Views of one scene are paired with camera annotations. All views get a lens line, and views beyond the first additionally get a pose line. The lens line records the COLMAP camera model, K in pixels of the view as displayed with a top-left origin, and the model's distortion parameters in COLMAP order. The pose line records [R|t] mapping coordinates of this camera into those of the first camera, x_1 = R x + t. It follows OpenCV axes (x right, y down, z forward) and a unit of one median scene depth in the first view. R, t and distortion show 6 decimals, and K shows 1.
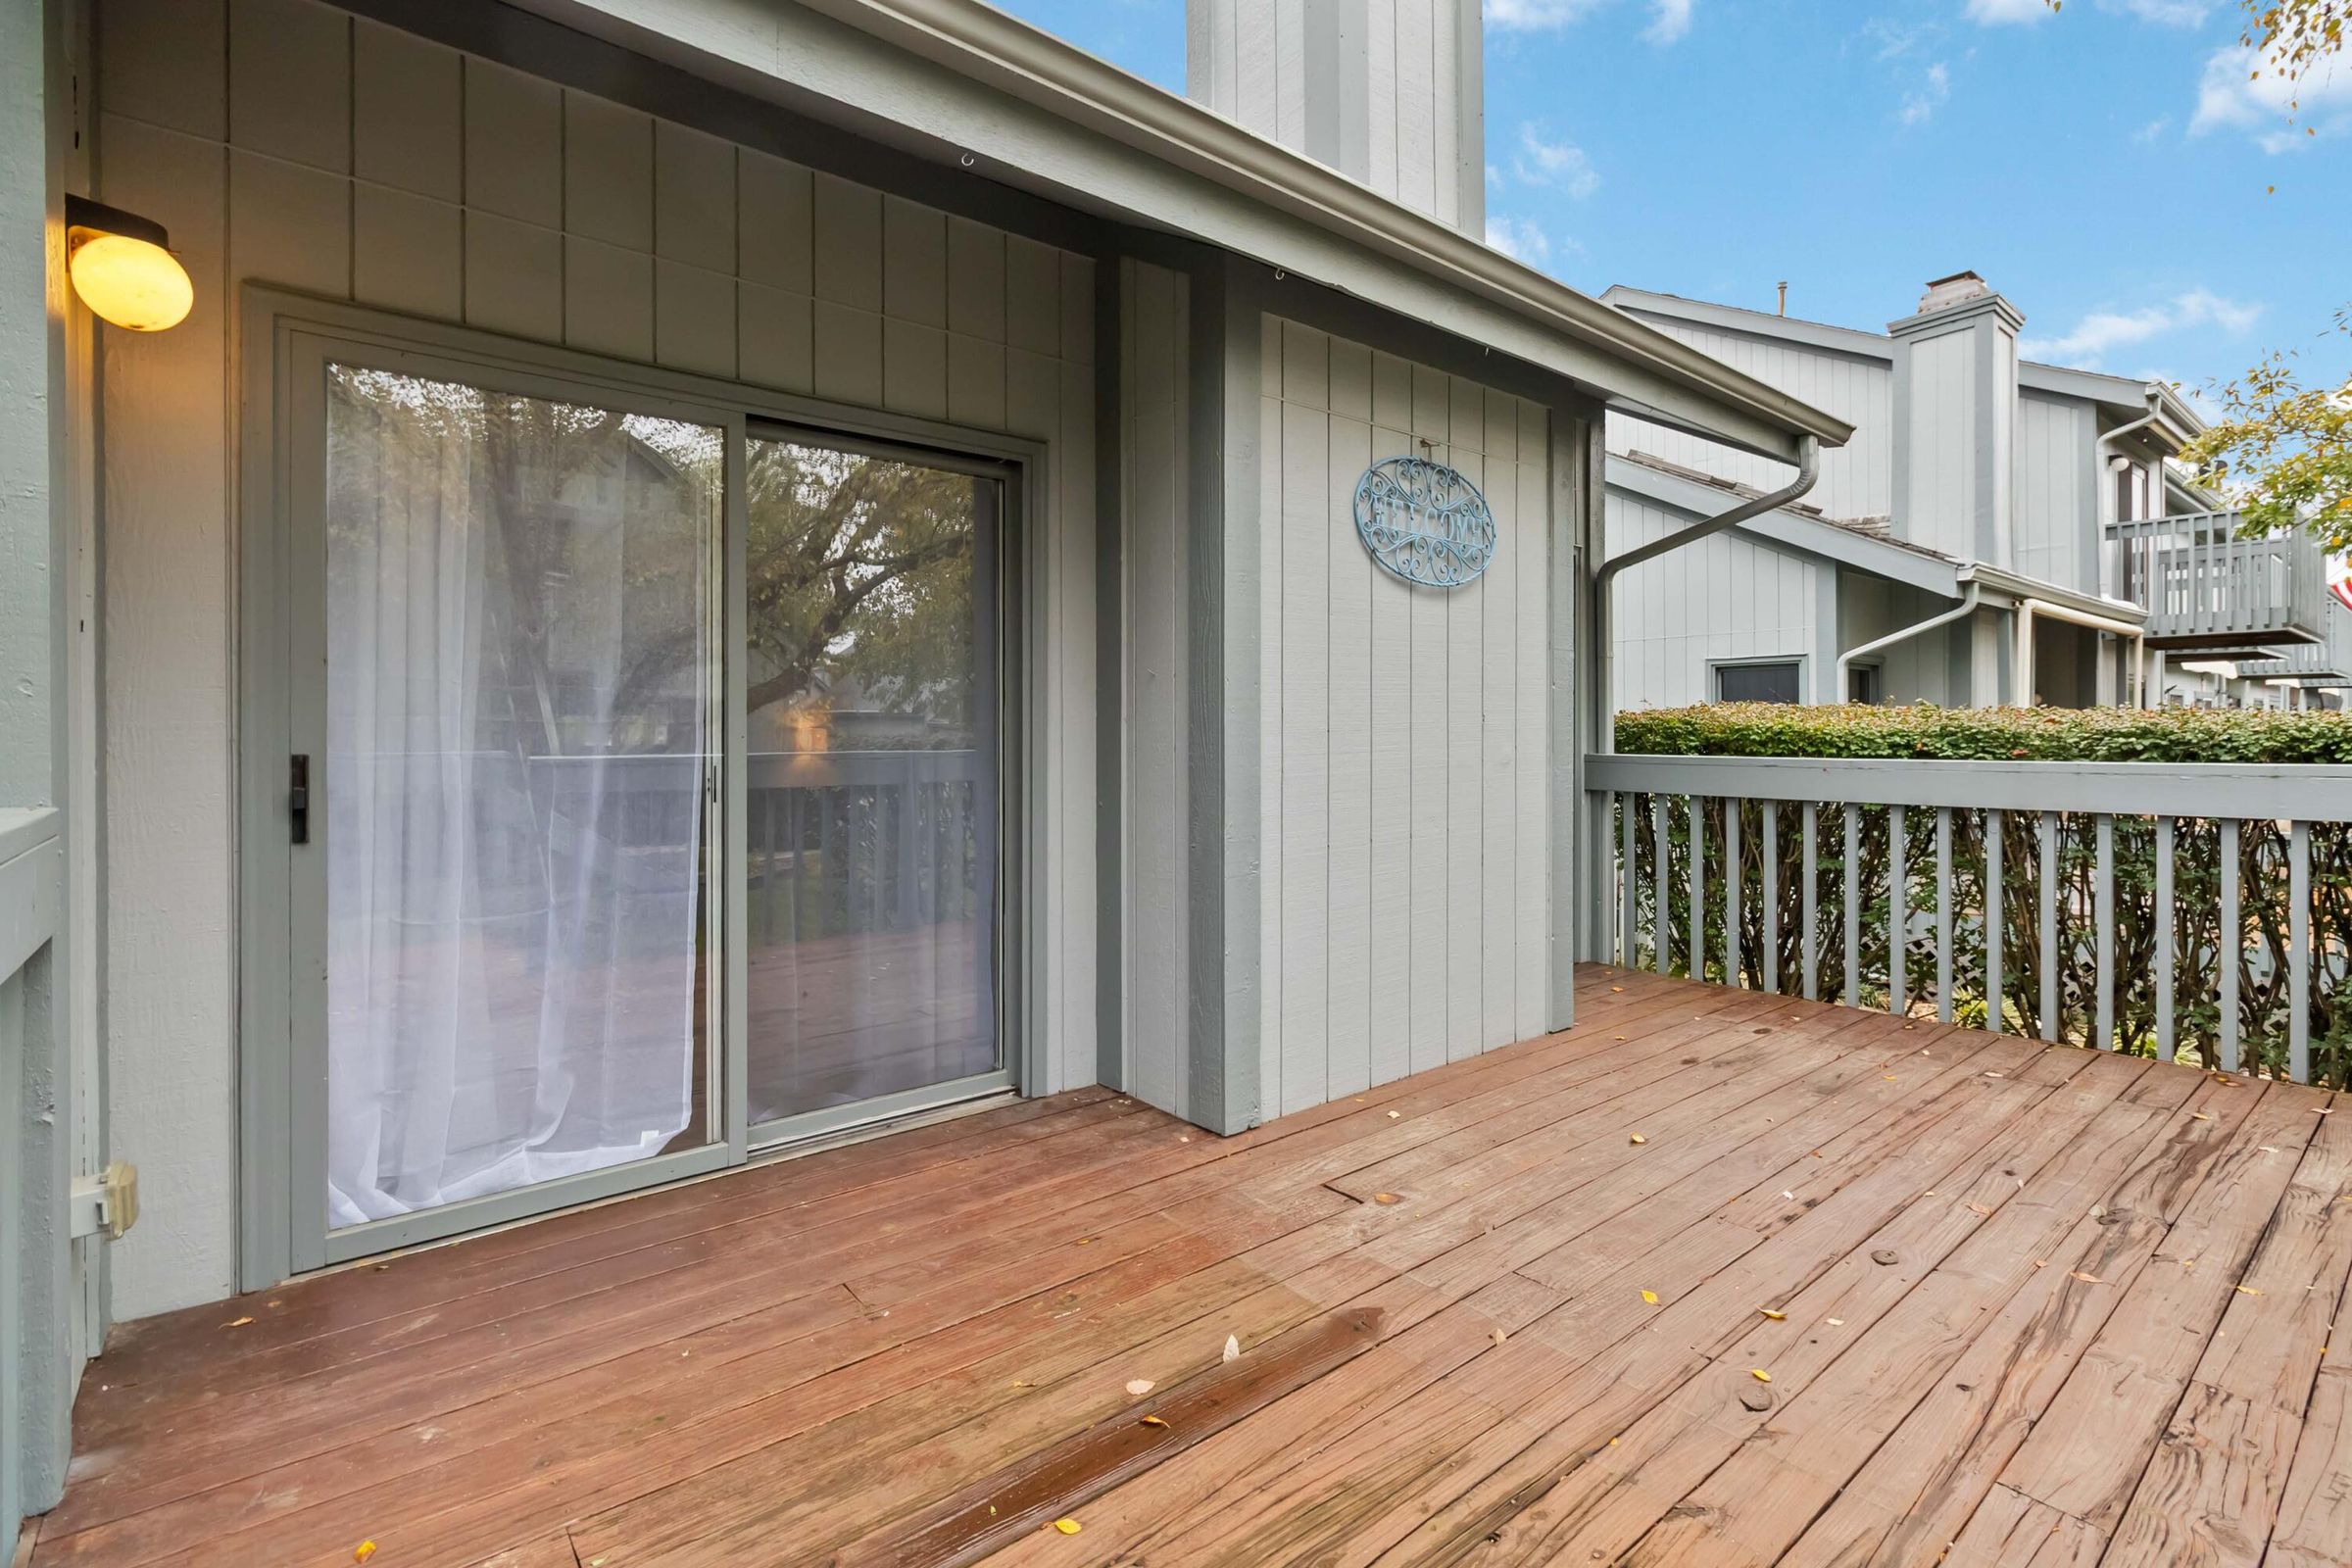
lens RADIAL K [[1095.9, 0, 1187.4], [0, 1095.9, 736.1], [0, 0, 1]] dist [-0.000585, 0.000819]
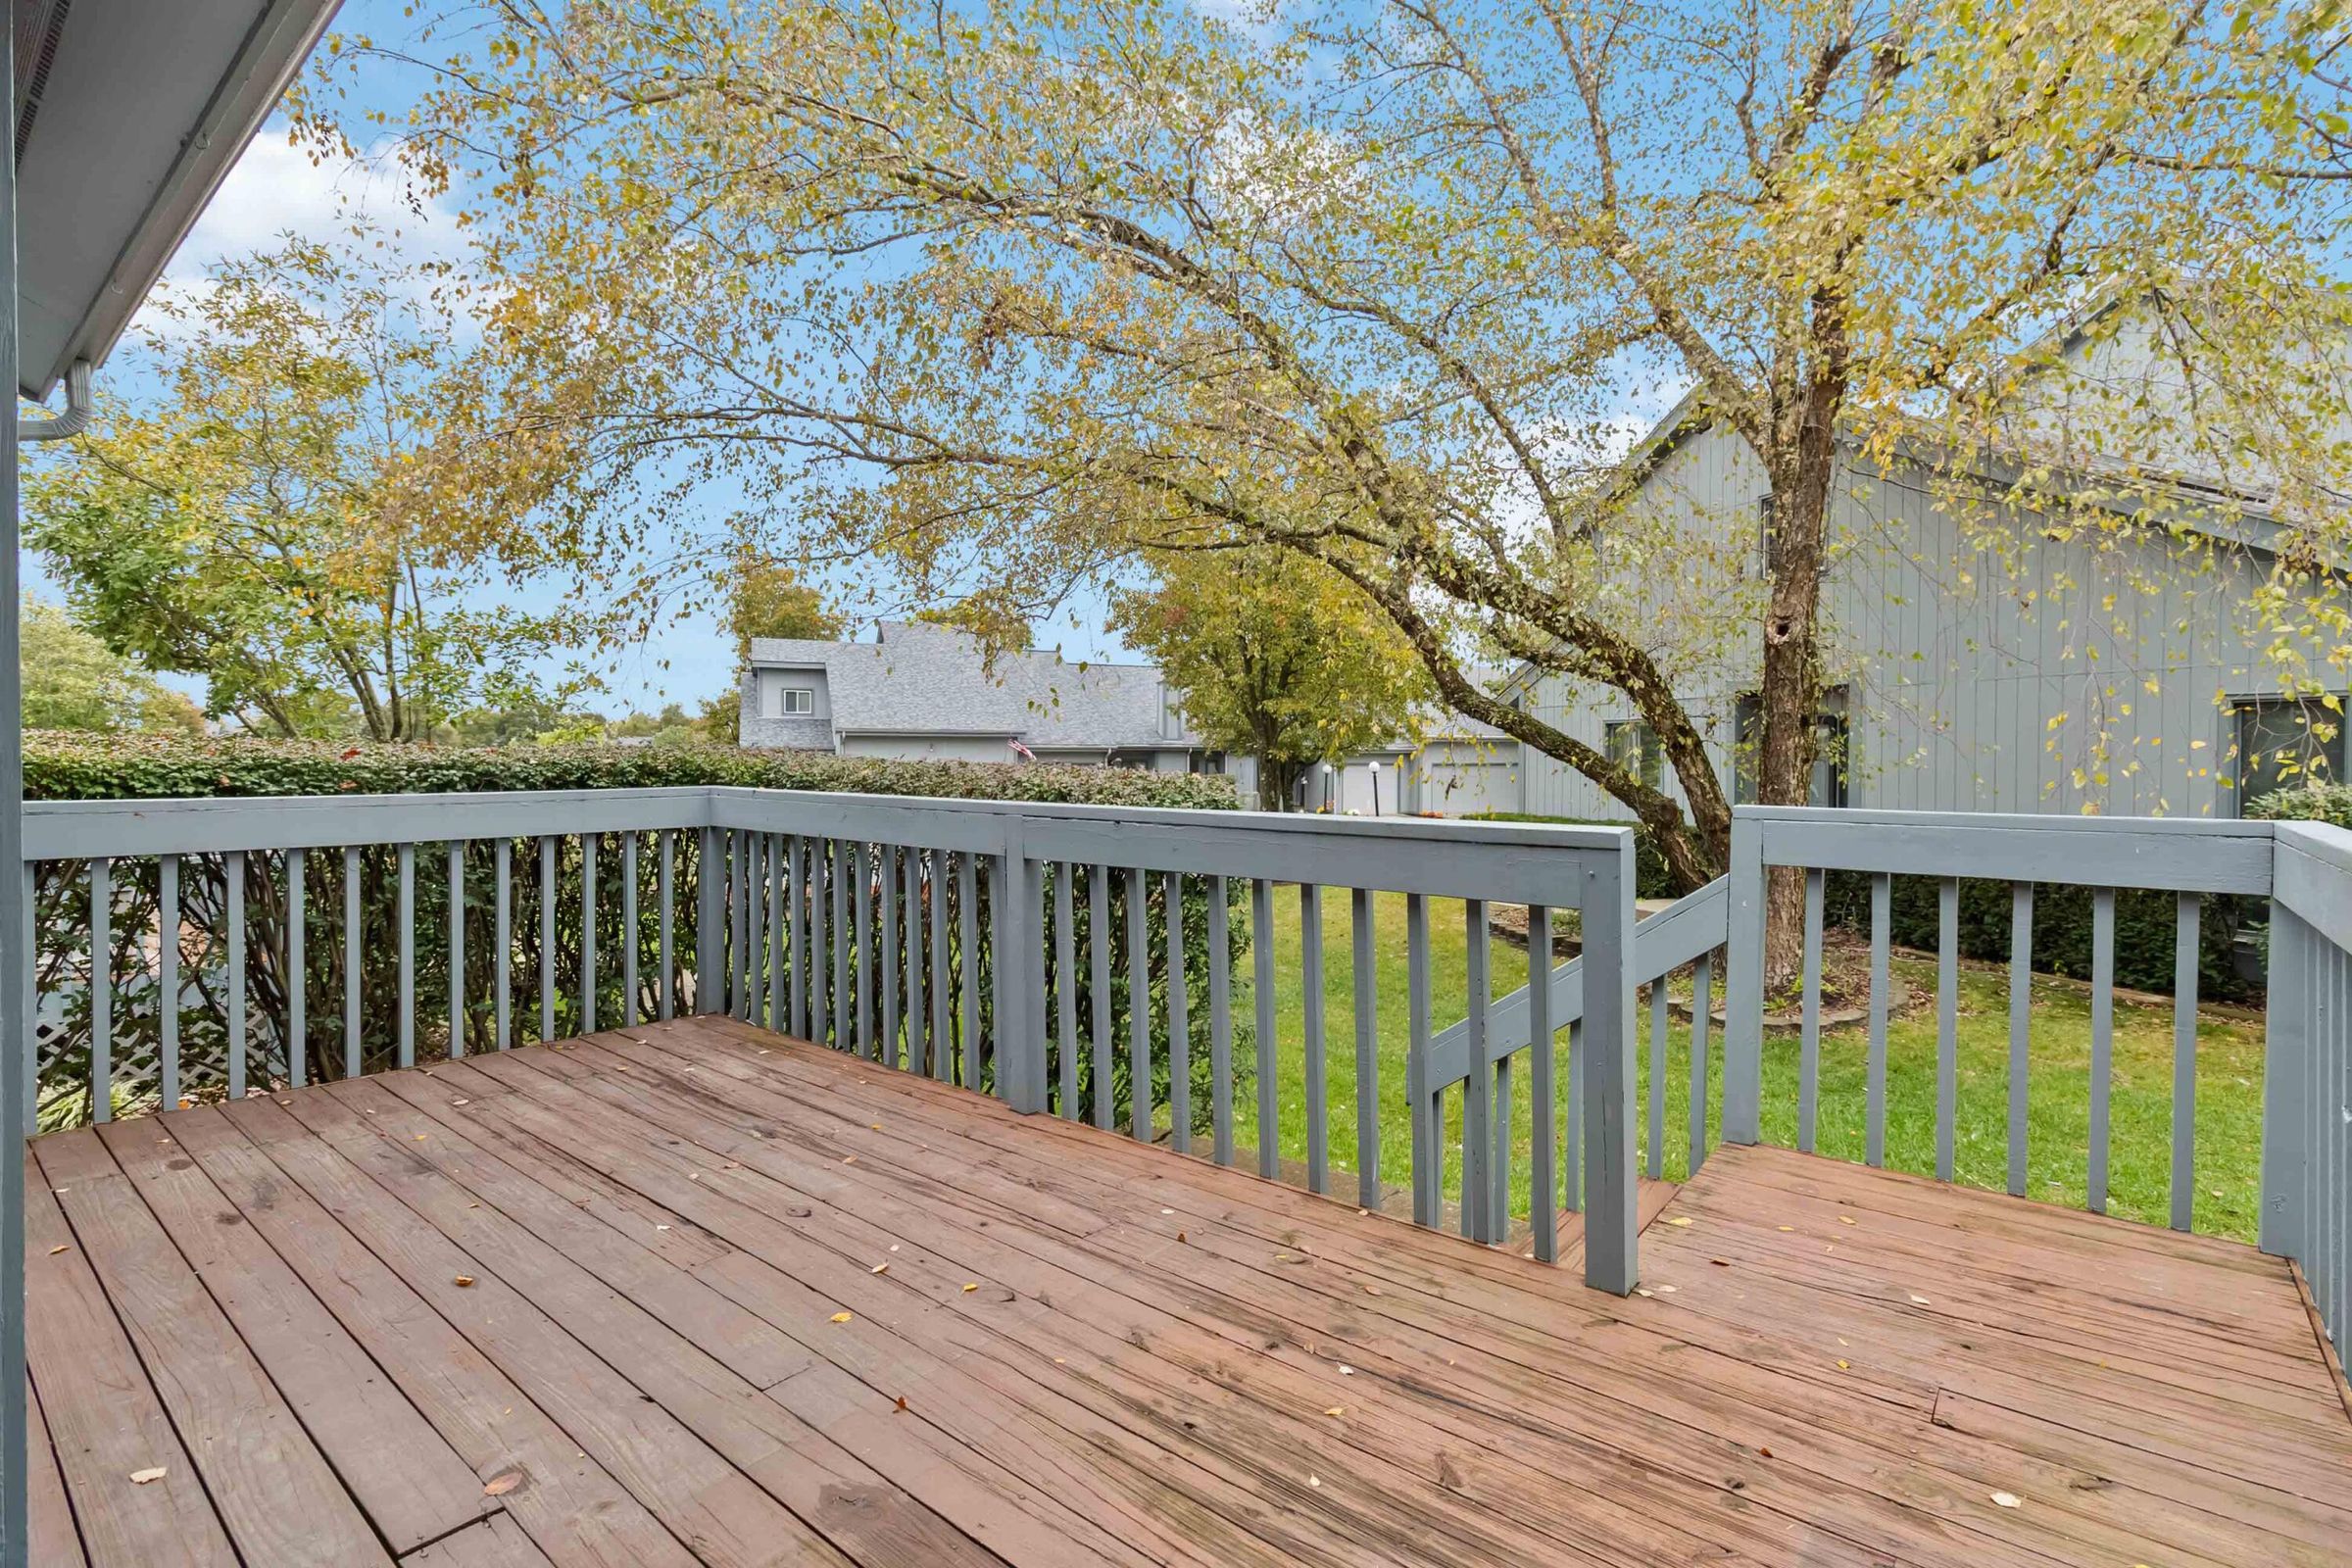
lens RADIAL K [[1095.9, 0, 1187.4], [0, 1095.9, 736.1], [0, 0, 1]] dist [-0.000585, 0.000819]
pose [[-0.190746, 0.017895, 0.981476, -0.576141], [-0.005383, 0.999800, -0.019275, -0.024795], [-0.981625, -0.008960, -0.190612, 0.736635]]
